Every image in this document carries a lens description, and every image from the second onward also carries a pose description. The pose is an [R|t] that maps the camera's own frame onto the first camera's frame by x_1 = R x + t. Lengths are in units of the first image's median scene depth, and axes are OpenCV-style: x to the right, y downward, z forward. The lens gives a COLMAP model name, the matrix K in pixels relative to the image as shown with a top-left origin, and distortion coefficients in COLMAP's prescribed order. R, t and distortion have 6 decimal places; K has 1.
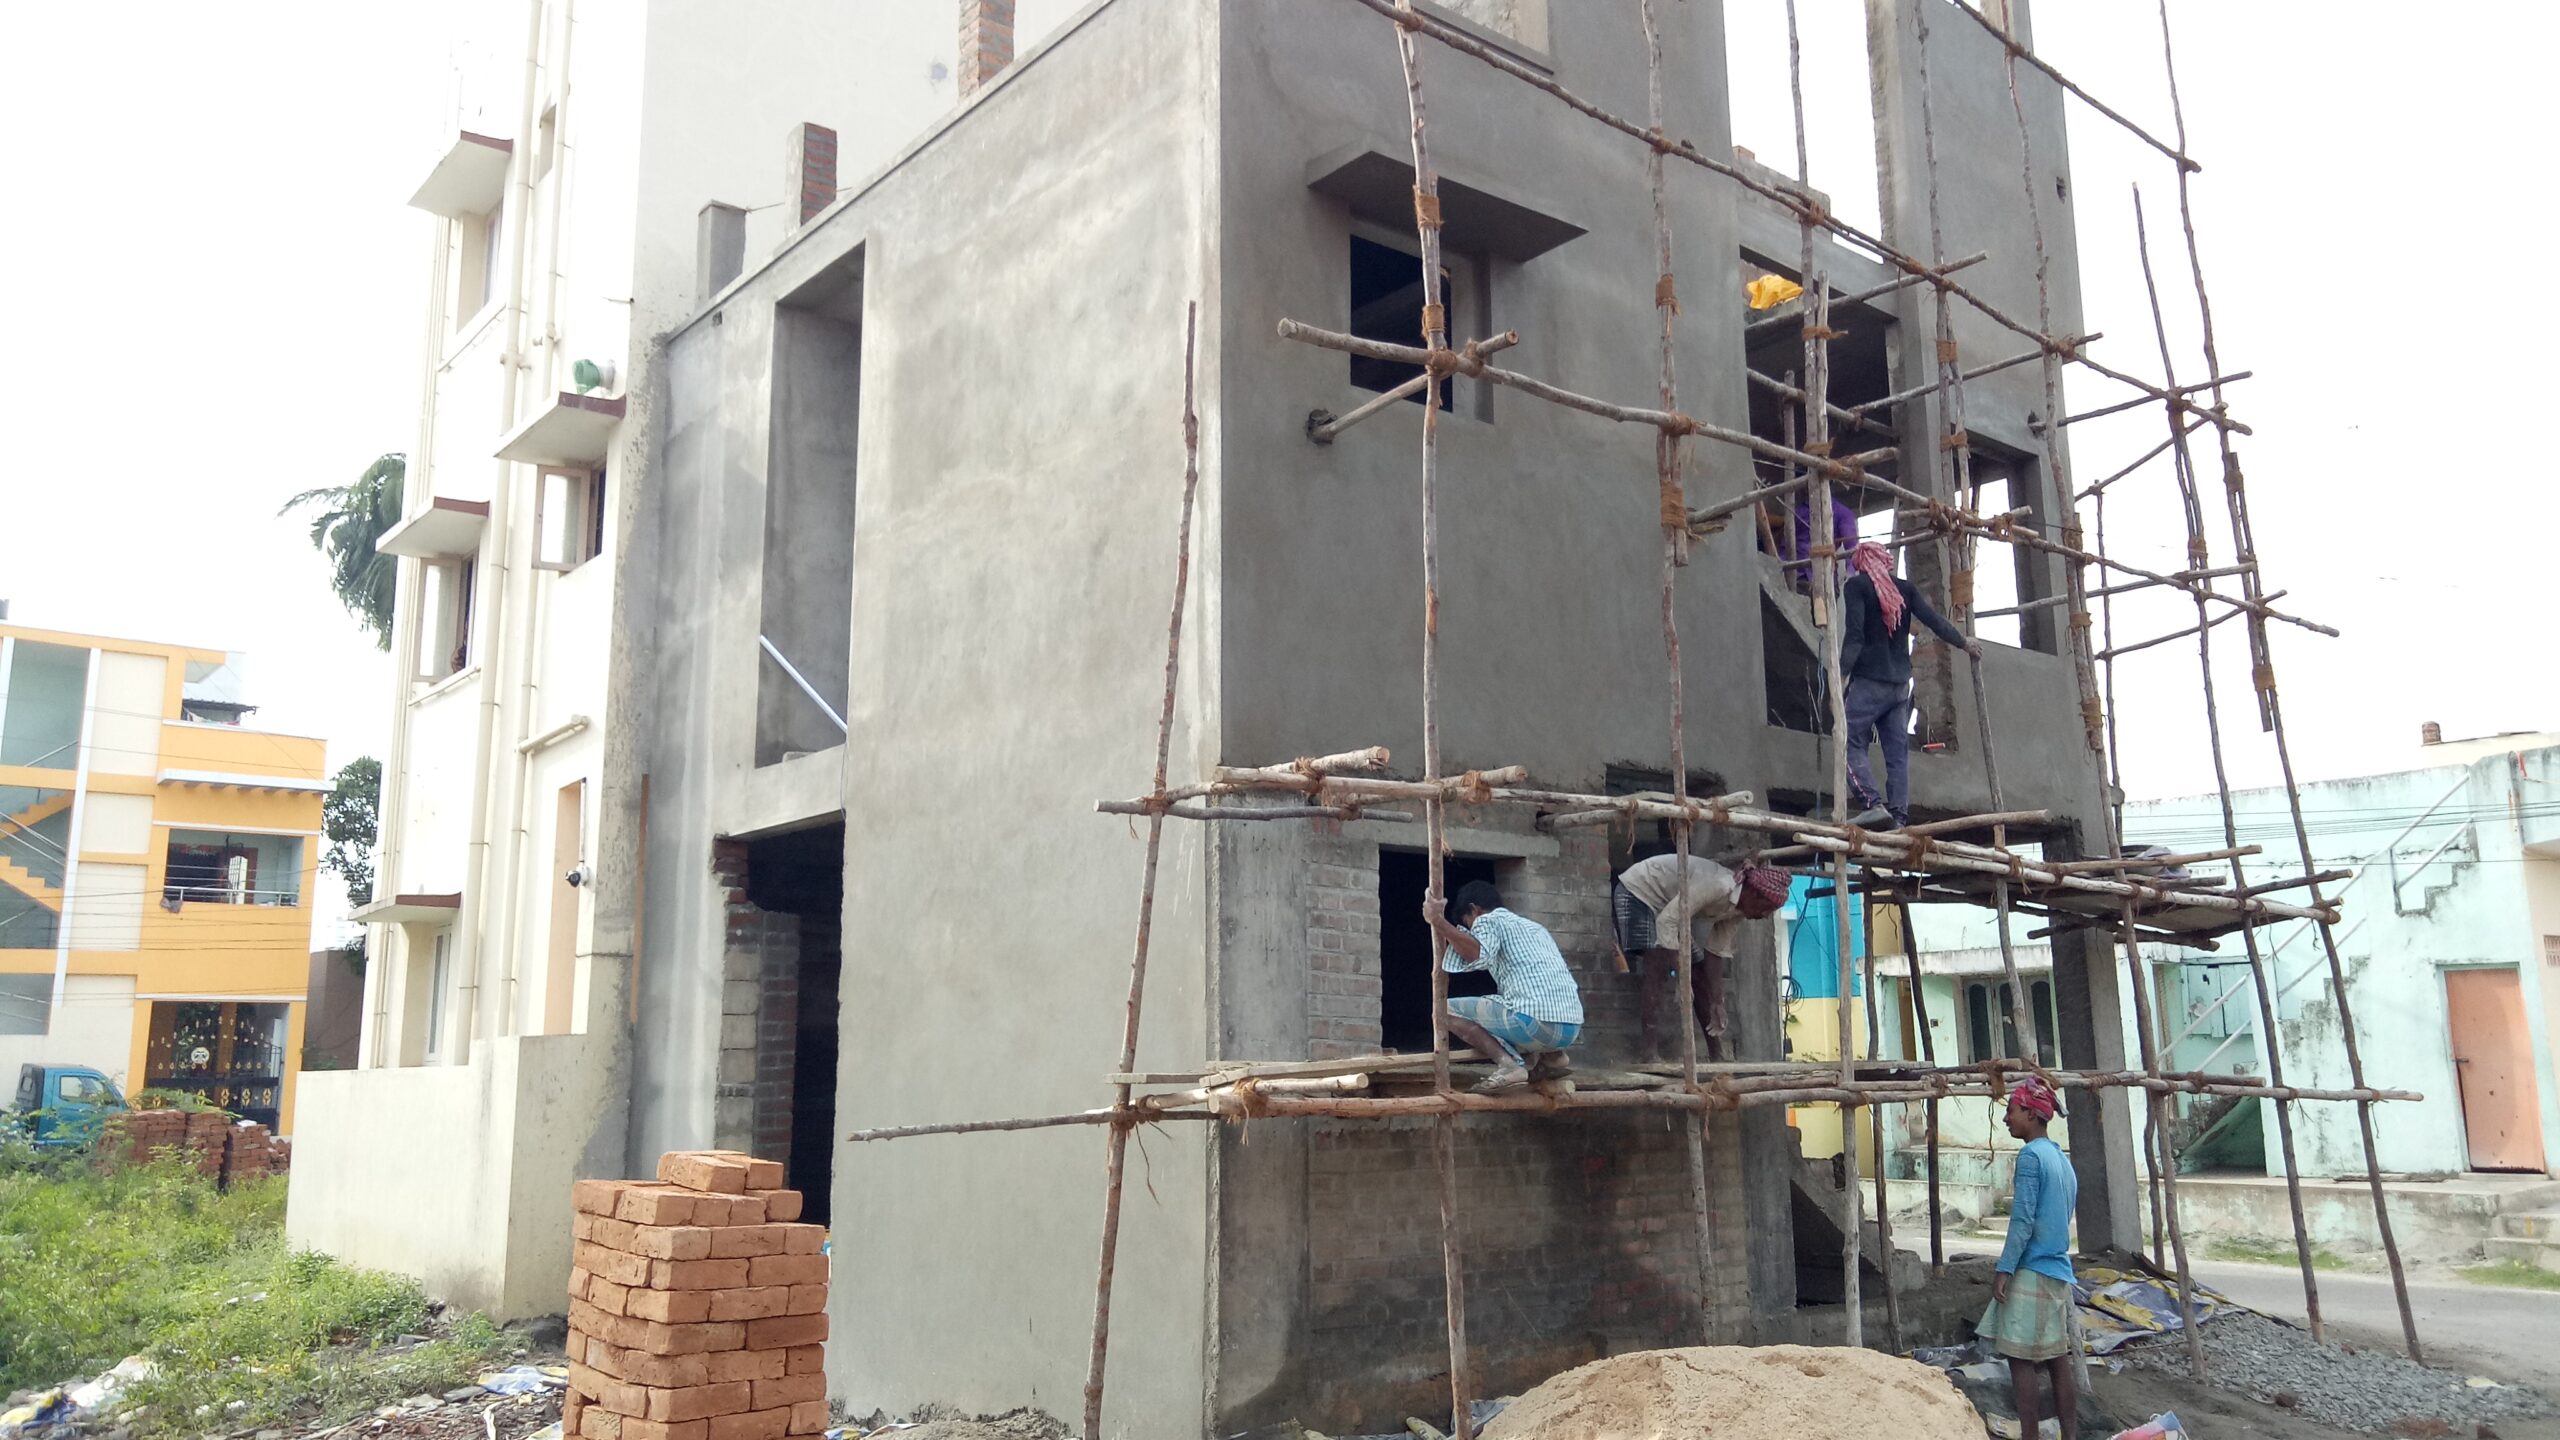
lens RADIAL K [[1882.3, 0, 1285.4], [0, 1882.3, 714.3], [0, 0, 1]] dist [0.015302, -0.009352]
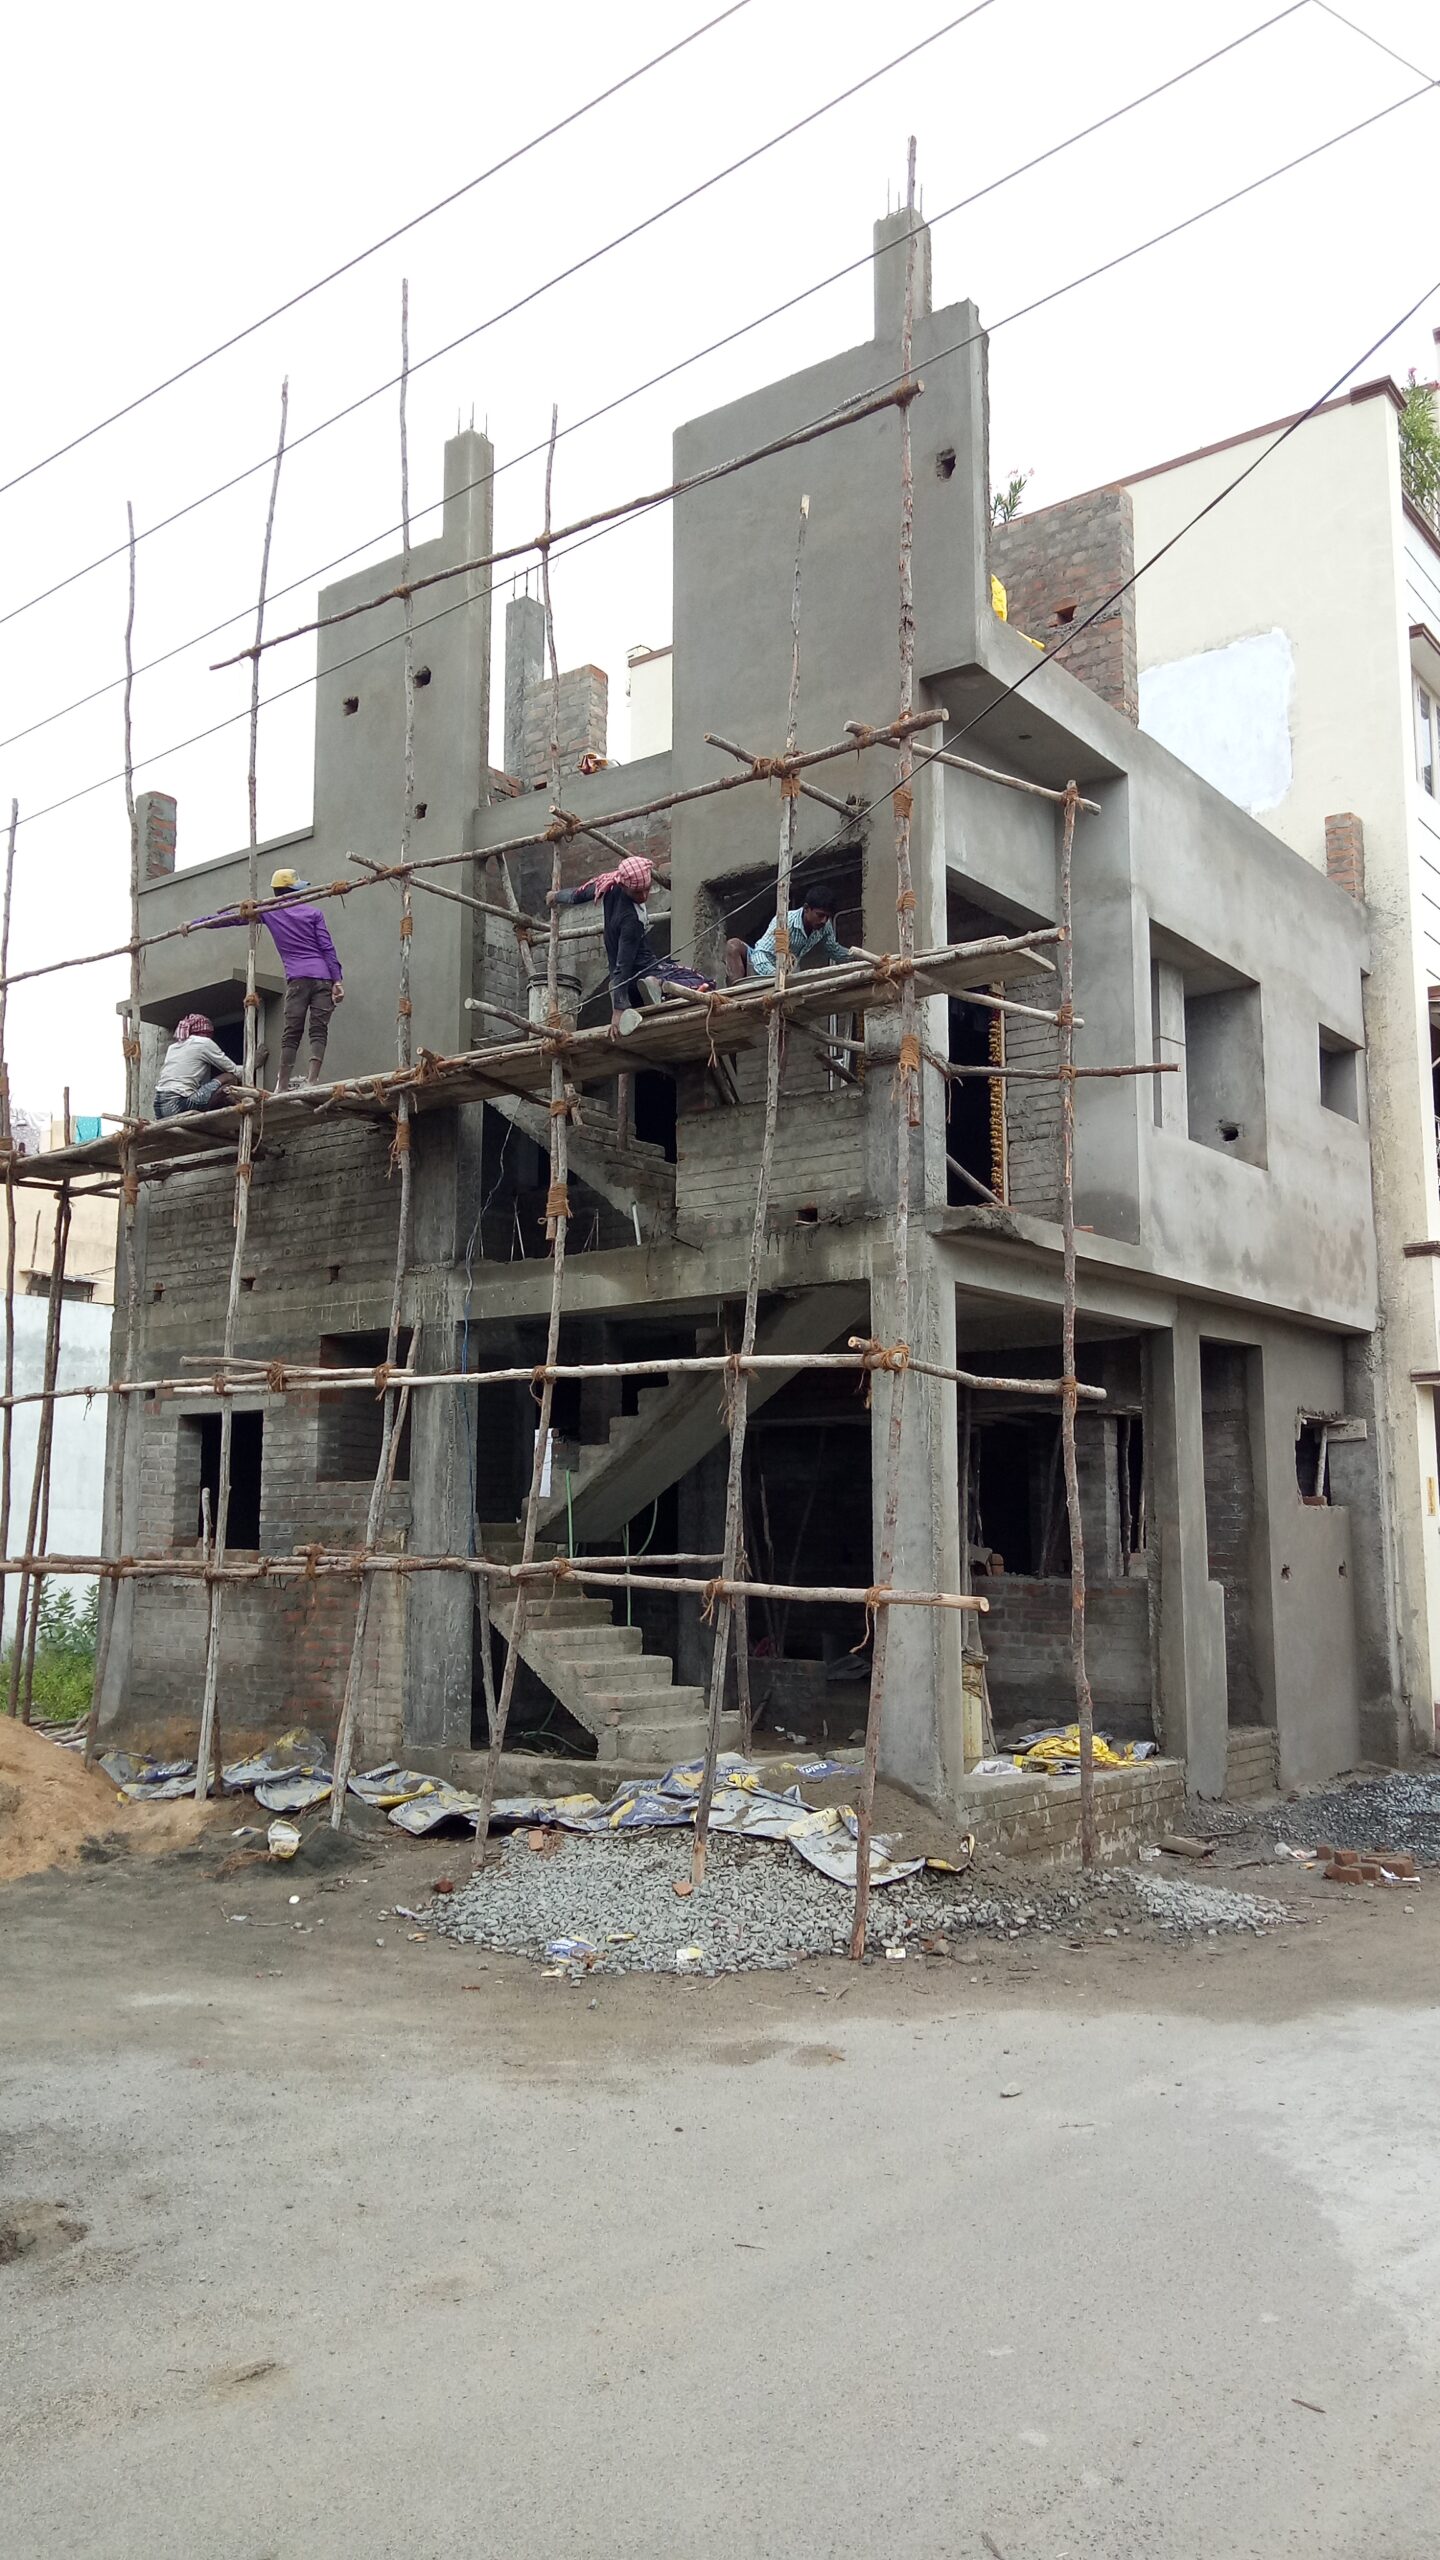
lens RADIAL K [[1882.3, 0, 727.1], [0, 1882.3, 1269.5], [0, 0, 1]] dist [0.015302, -0.009352]
pose [[0.240314, -0.126371, -0.962434, 1.417327], [0.183494, 0.979528, -0.082799, 0.134649], [0.953194, -0.156703, 0.258582, 0.834312]]
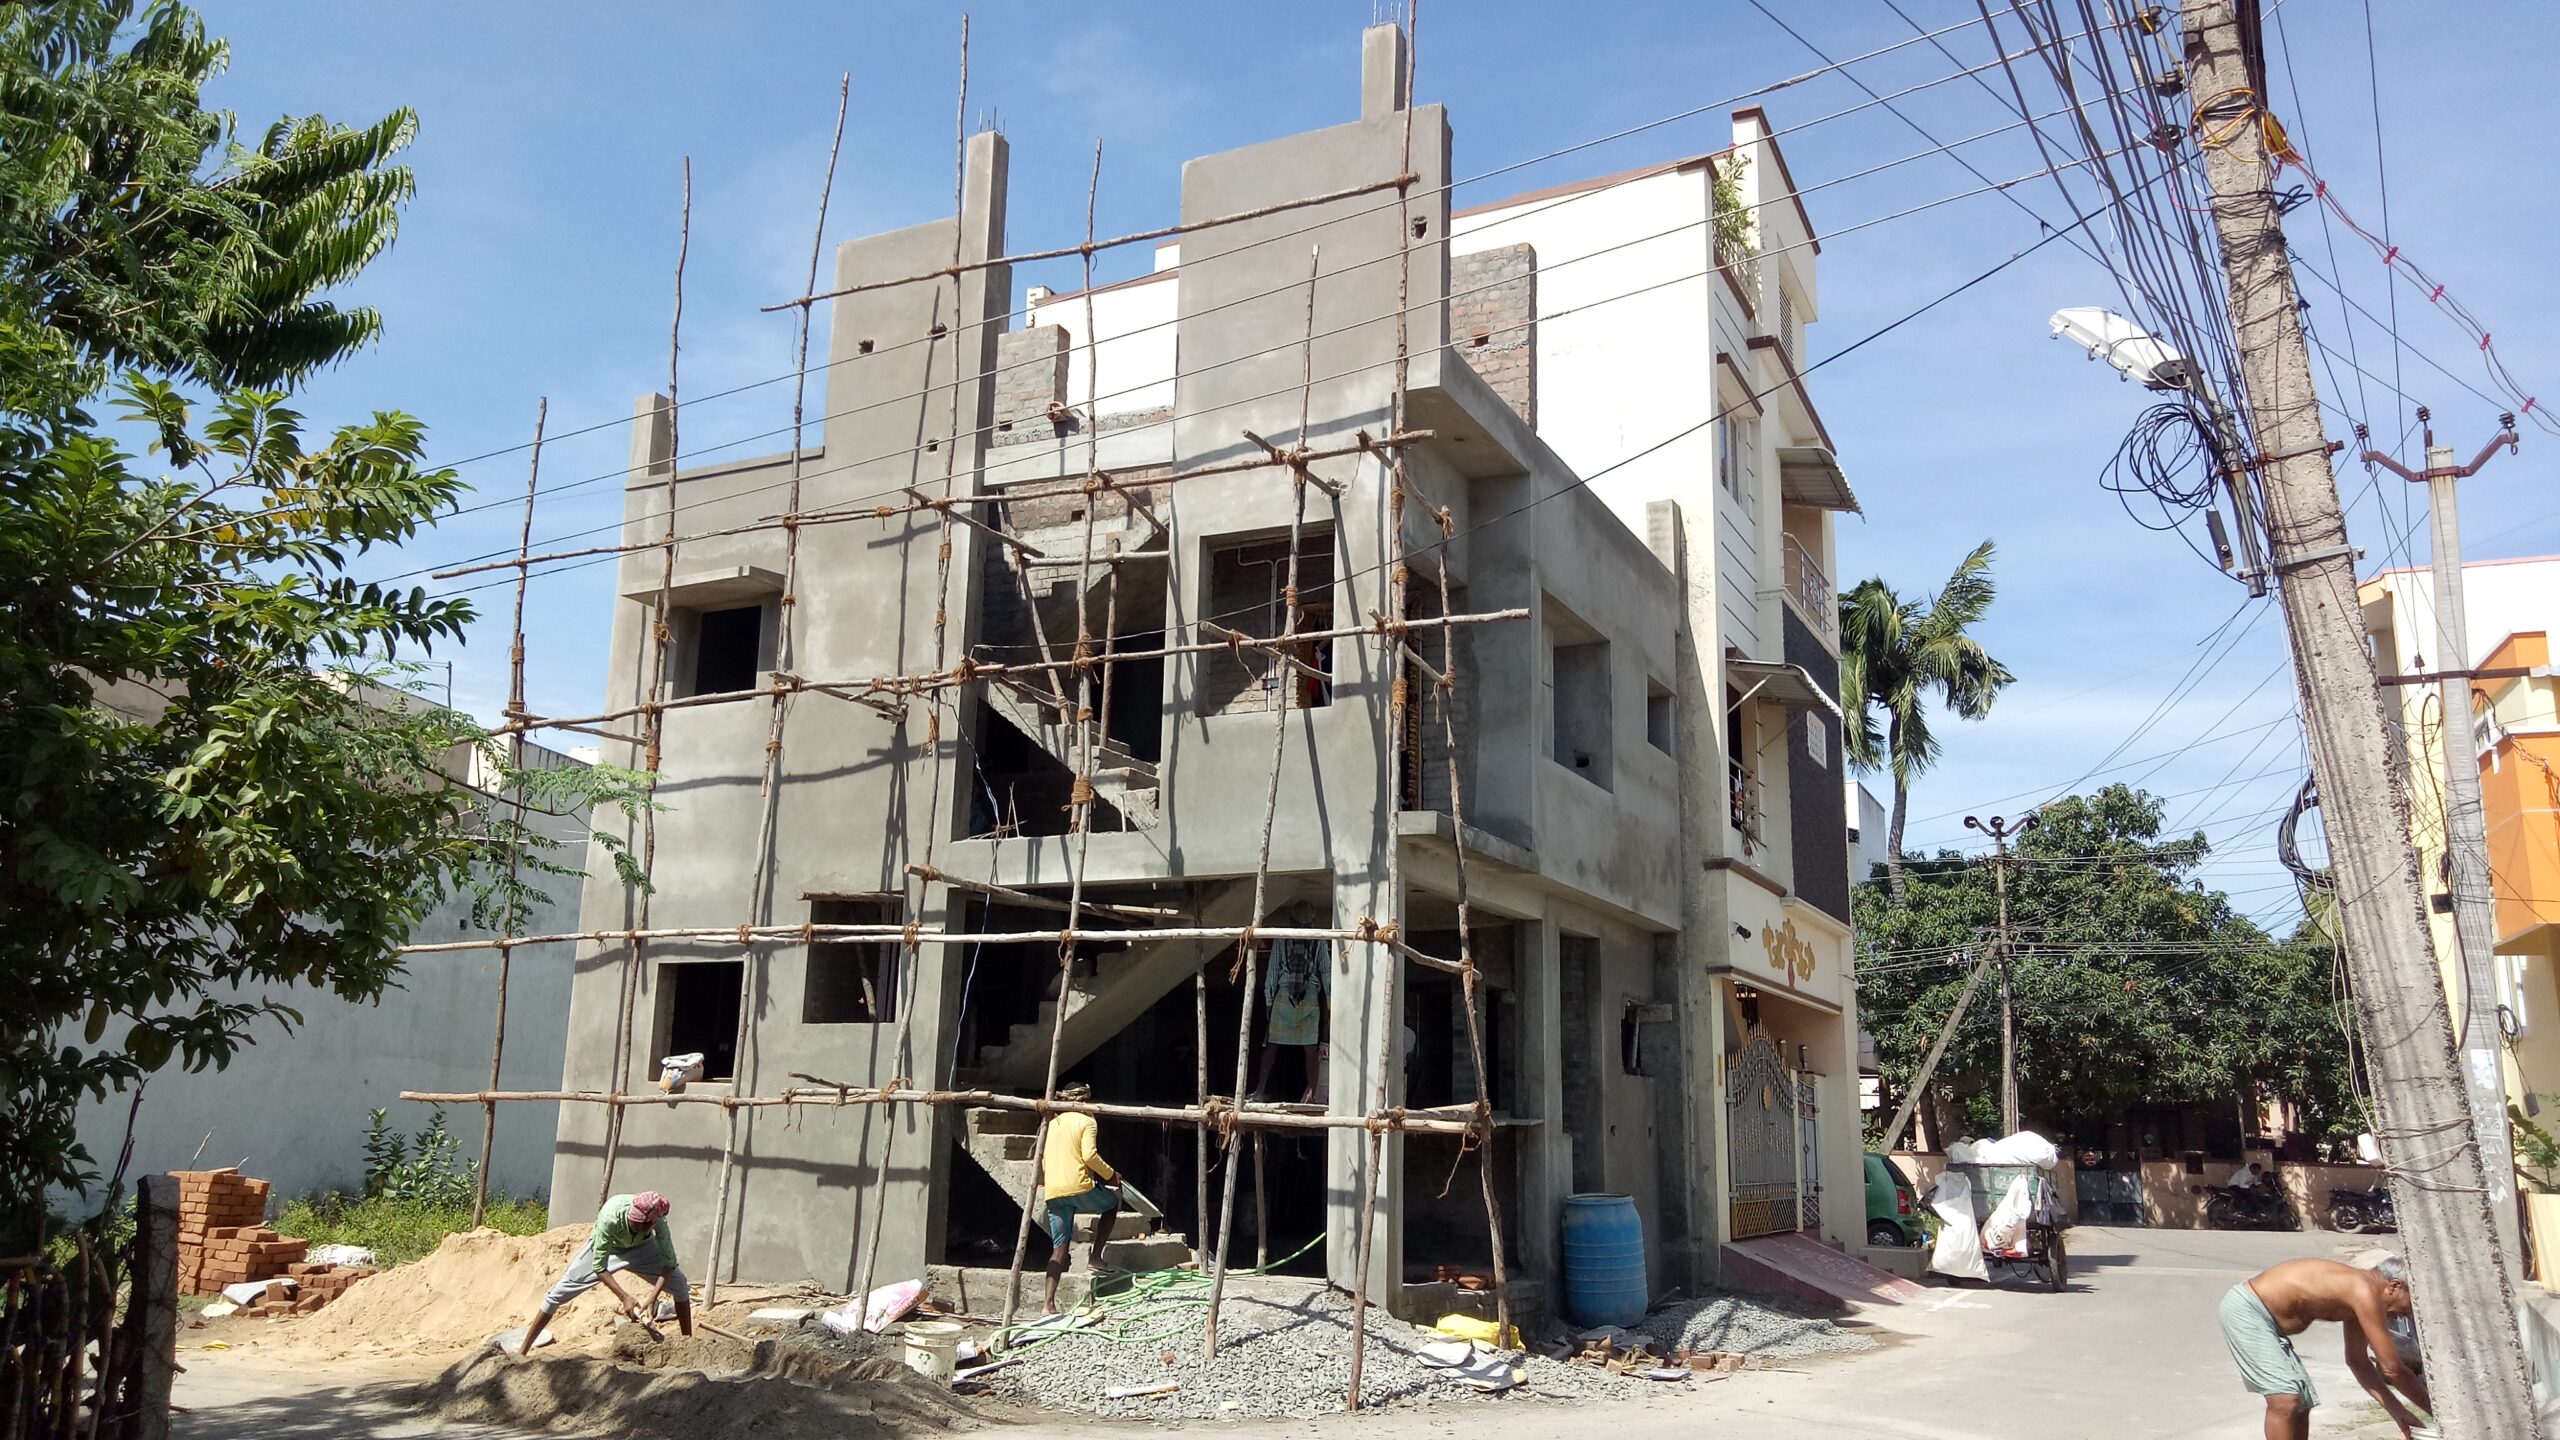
lens RADIAL K [[1882.3, 0, 1280.3], [0, 1882.3, 708.3], [0, 0, 1]] dist [0.015302, -0.009352]
pose [[0.413605, -0.178420, -0.892803, 1.572967], [0.147350, 0.980800, -0.127744, 0.119108], [0.898454, -0.078719, 0.431954, 0.611636]]
